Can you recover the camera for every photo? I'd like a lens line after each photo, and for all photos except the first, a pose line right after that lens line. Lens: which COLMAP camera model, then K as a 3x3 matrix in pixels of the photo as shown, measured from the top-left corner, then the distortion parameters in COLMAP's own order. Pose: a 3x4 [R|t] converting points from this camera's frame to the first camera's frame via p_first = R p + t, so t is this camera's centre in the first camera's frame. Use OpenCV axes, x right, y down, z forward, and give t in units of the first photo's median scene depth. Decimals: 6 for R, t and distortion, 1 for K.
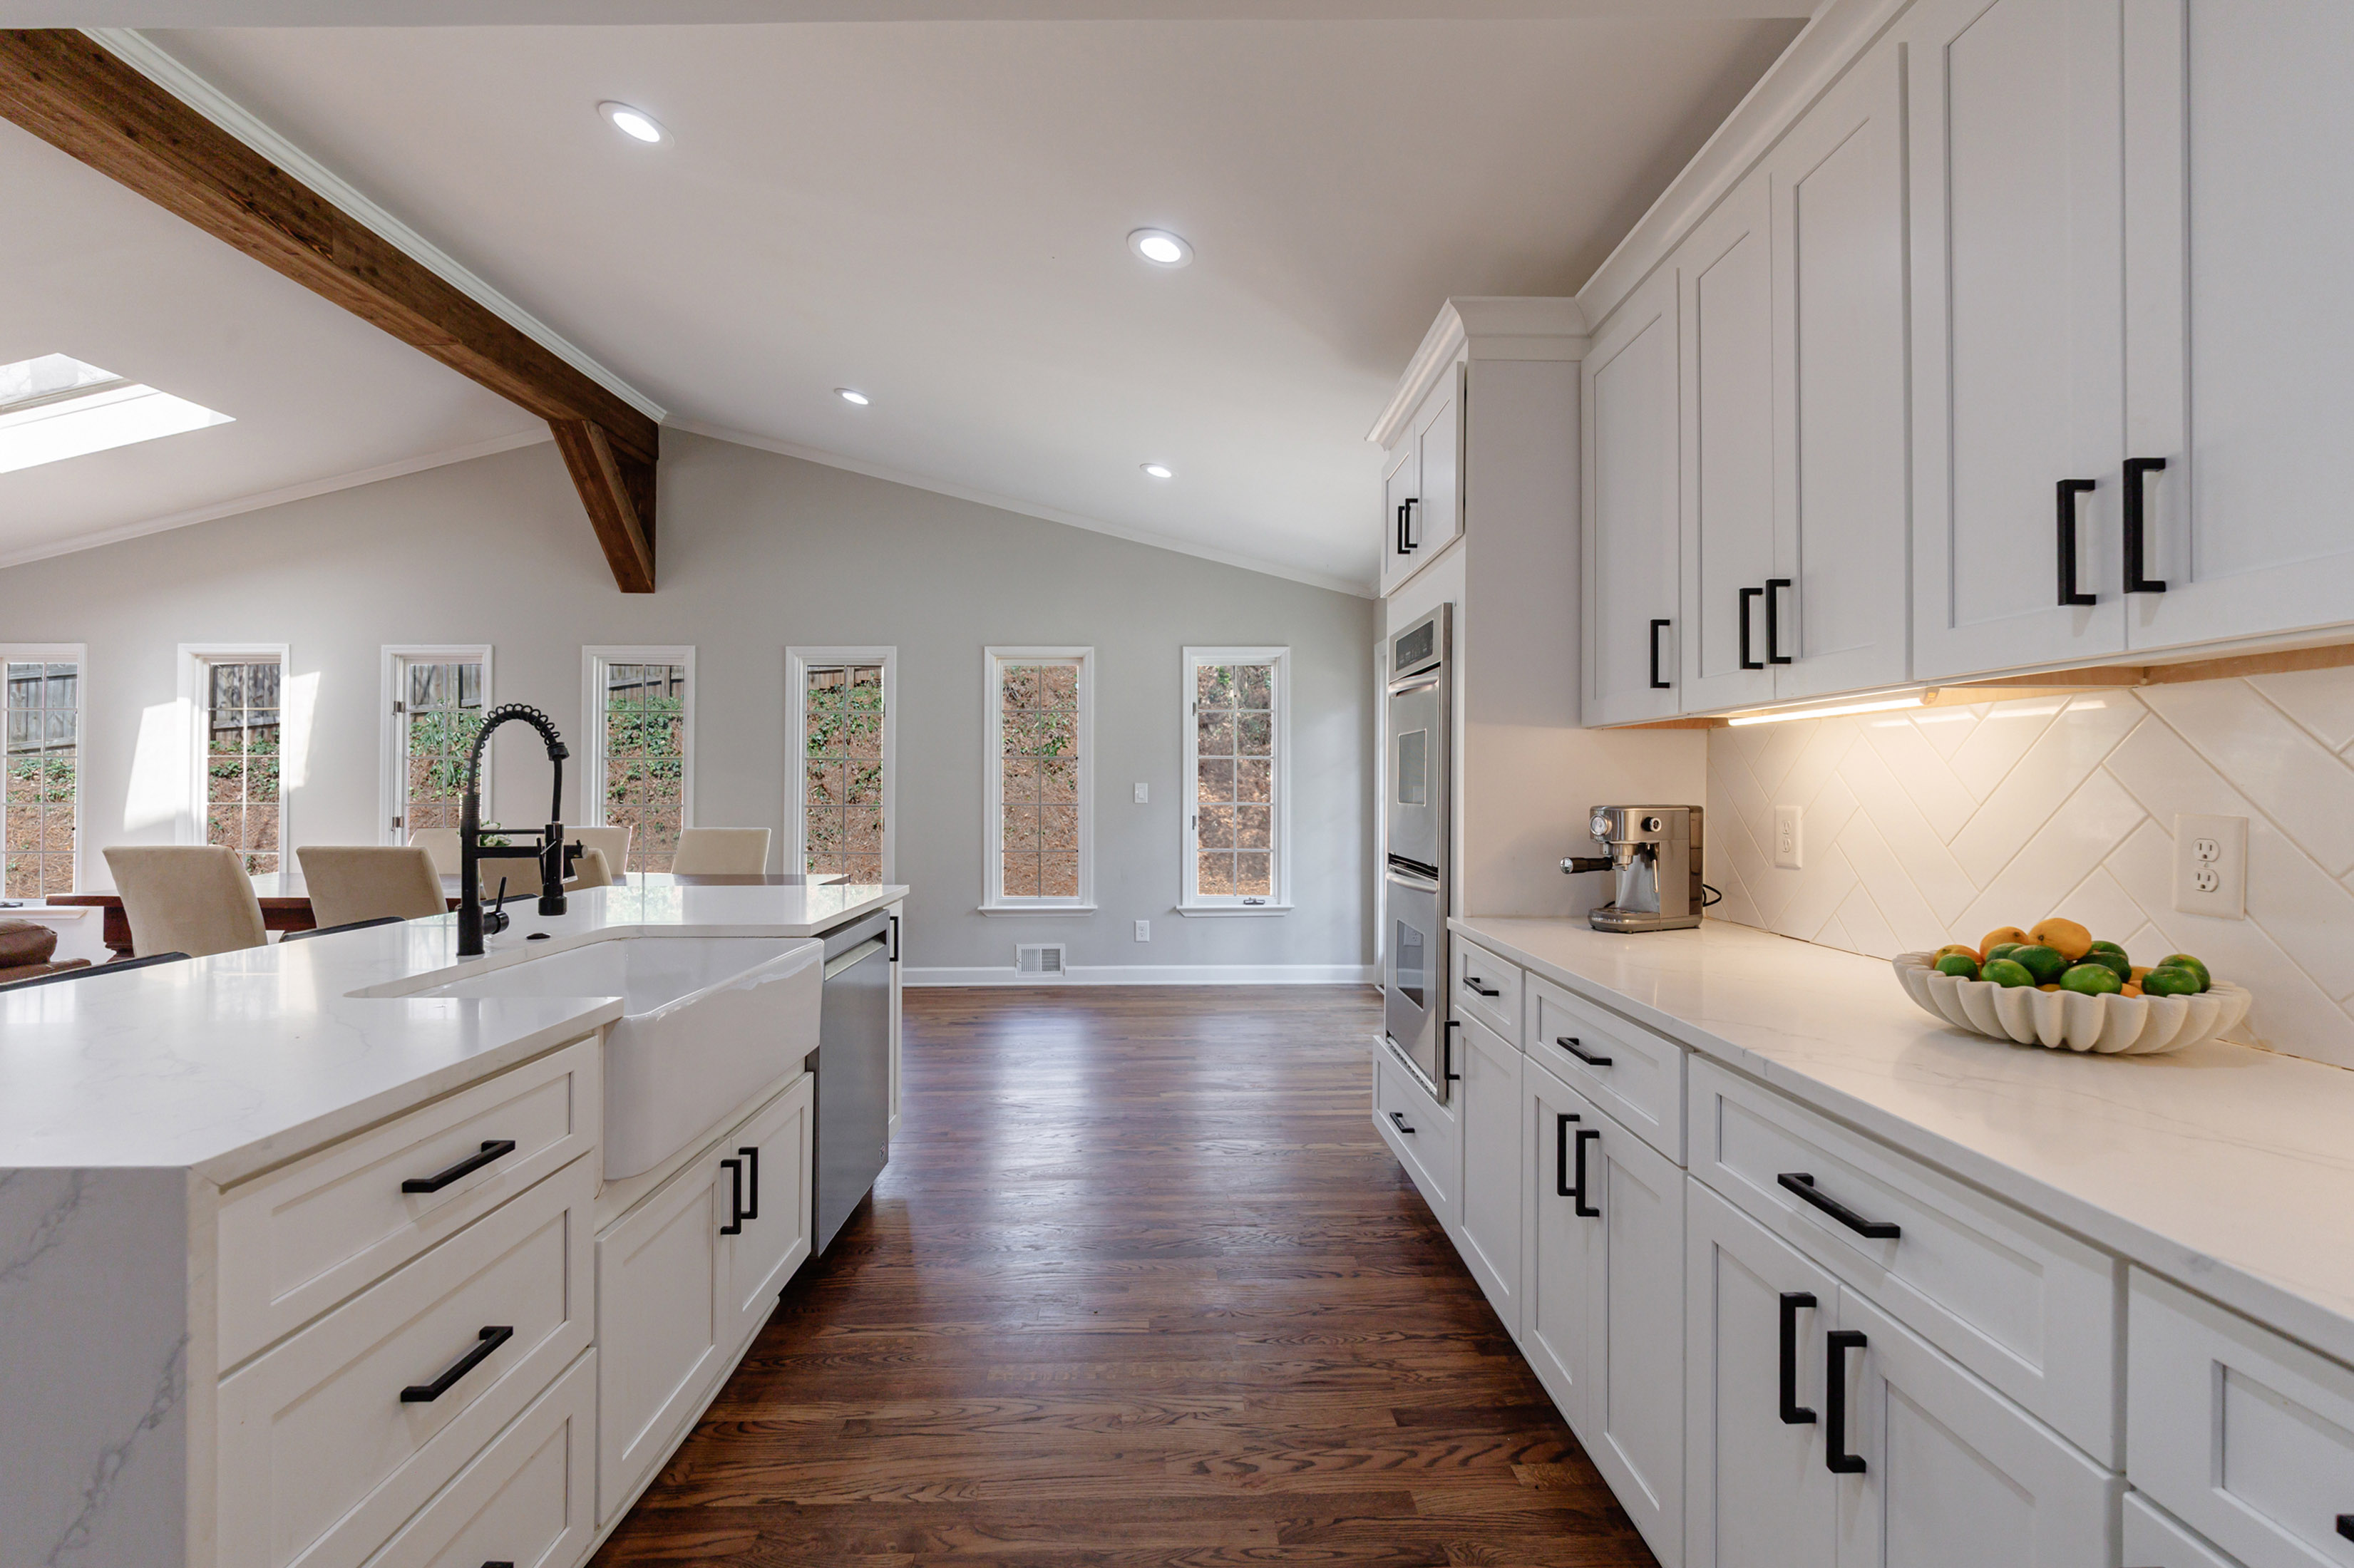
lens RADIAL K [[993.0, 0, 1168.0], [0, 993.0, 777.1], [0, 0, 1]] dist [0.004656, -0.003811]
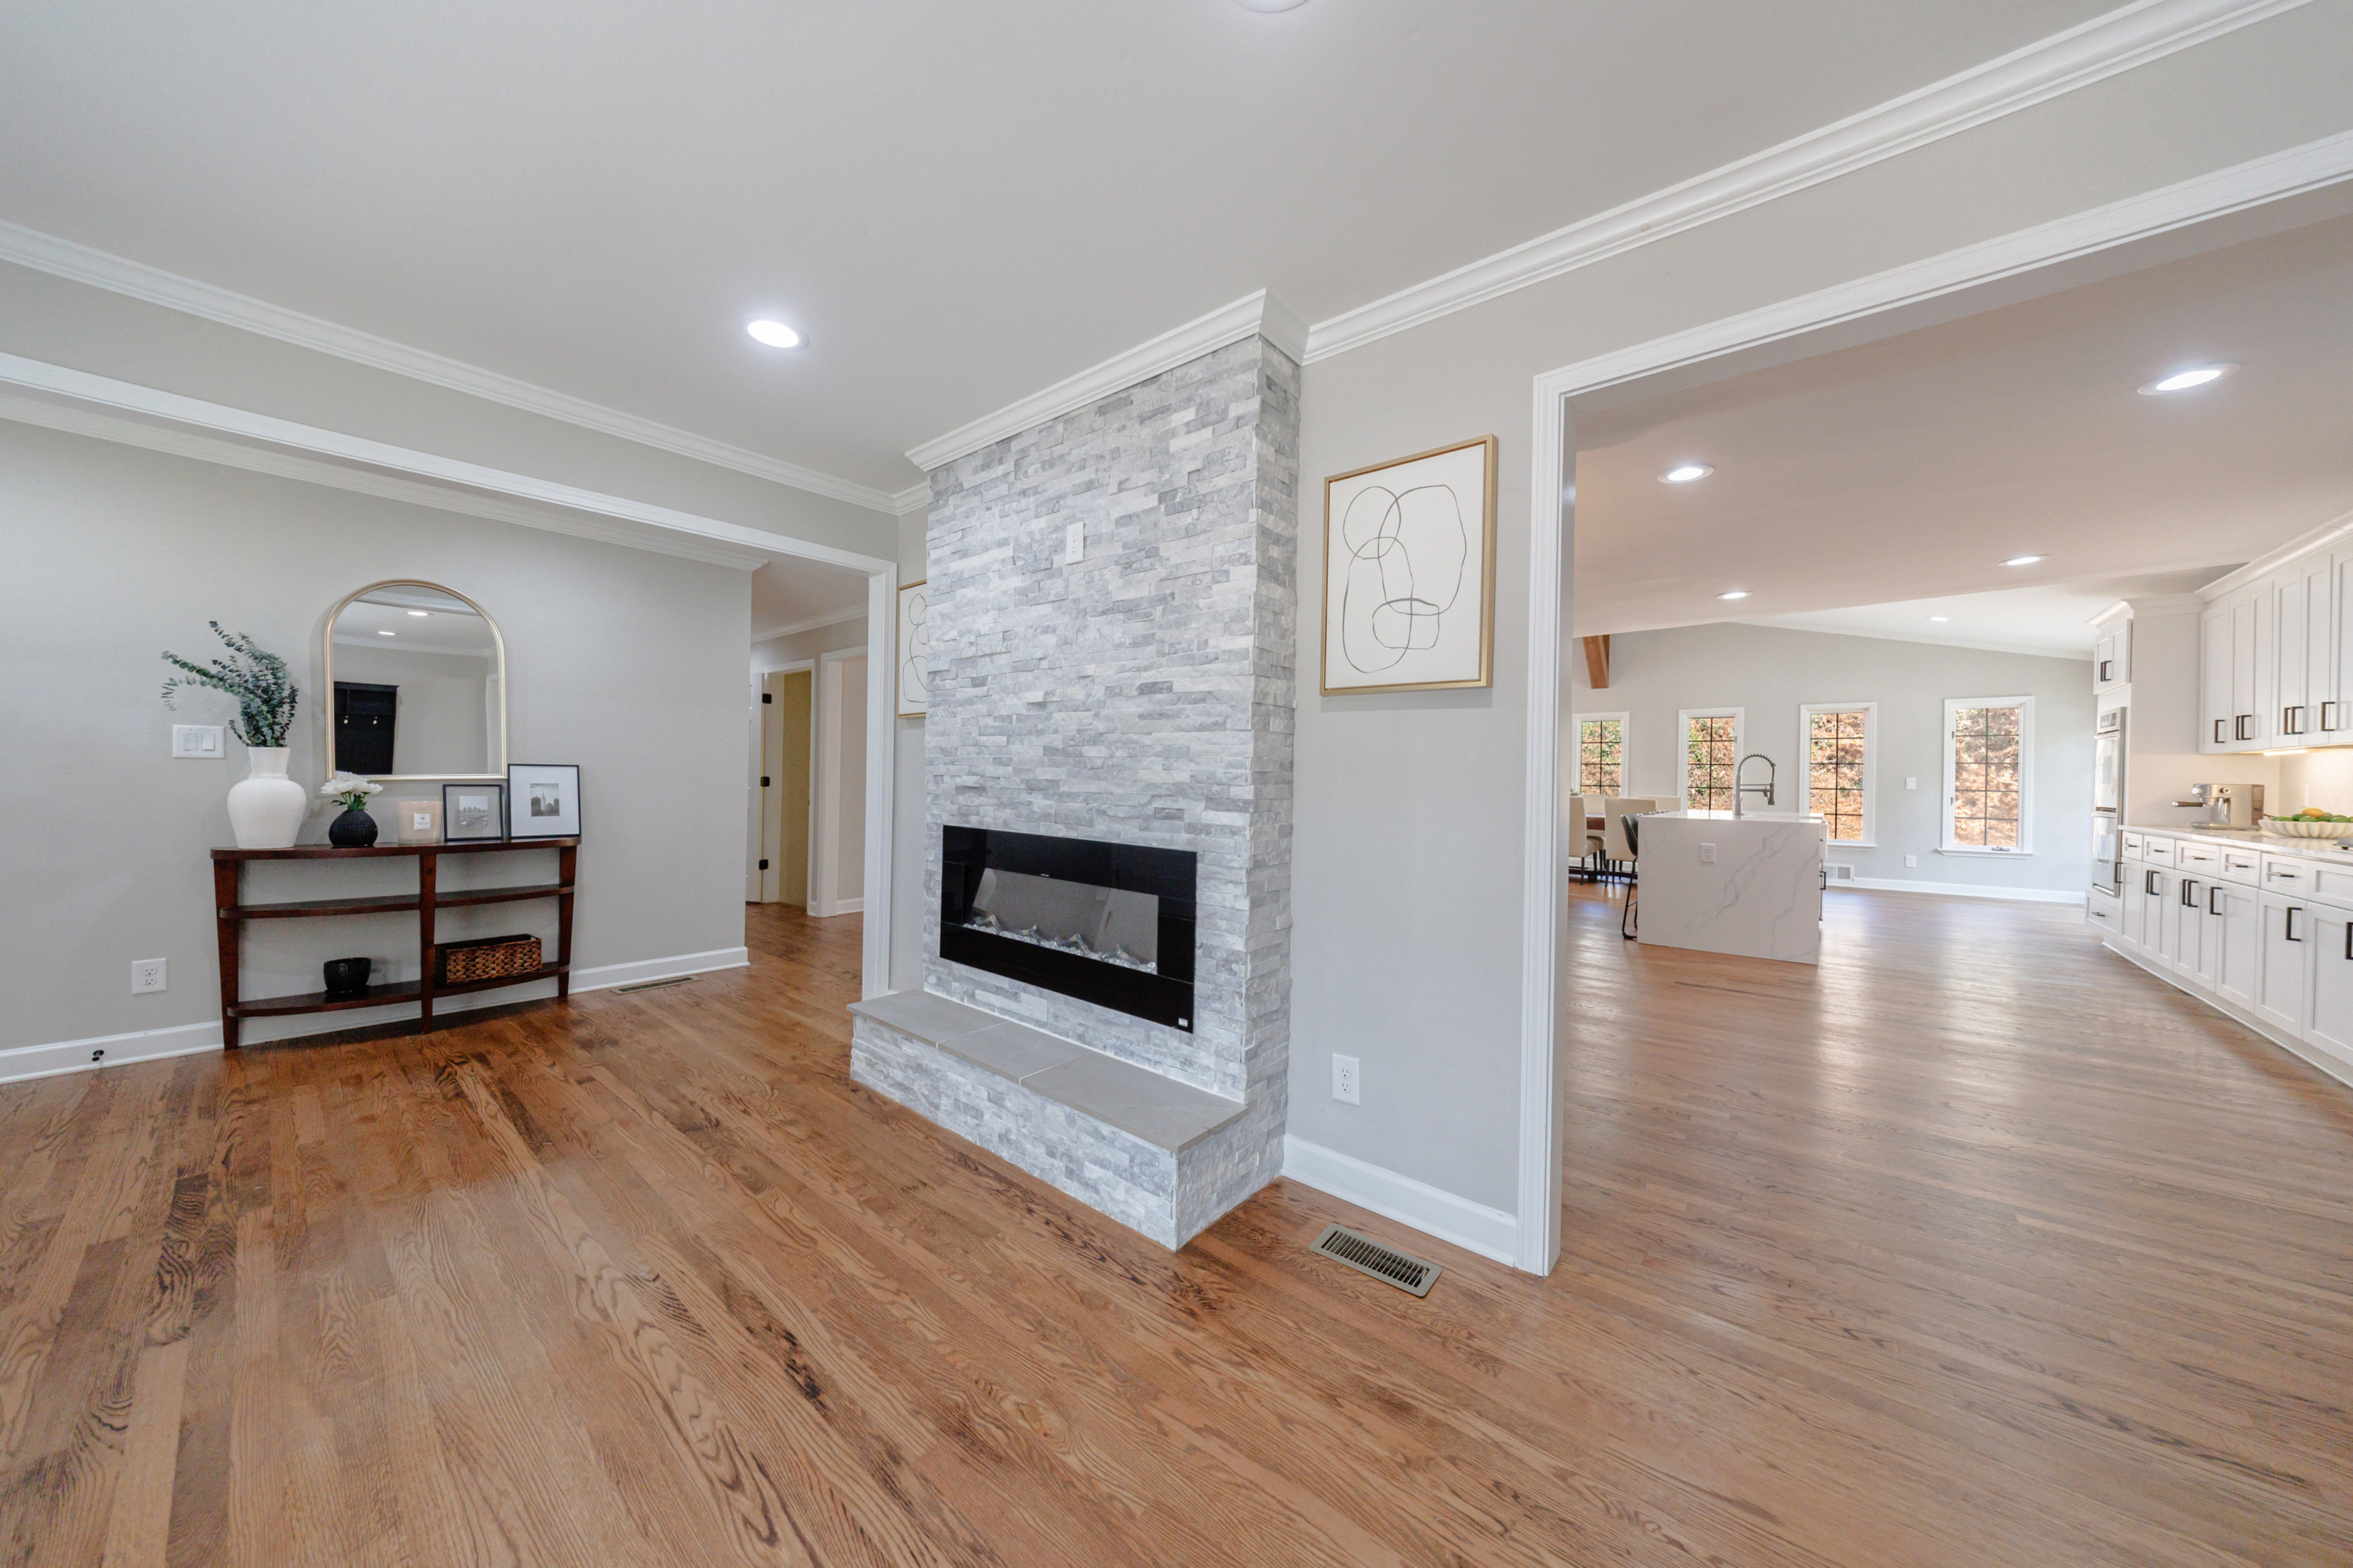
lens RADIAL K [[784.2, 0, 1175.3], [0, 784.2, 776.4], [0, 0, 1]] dist [-0.007102, 0.000578]
pose [[0.758514, 0.008752, -0.651598, -0.129588], [-0.007944, 0.999960, 0.004185, 0.008978], [0.651608, 0.002002, 0.758553, -1.018581]]
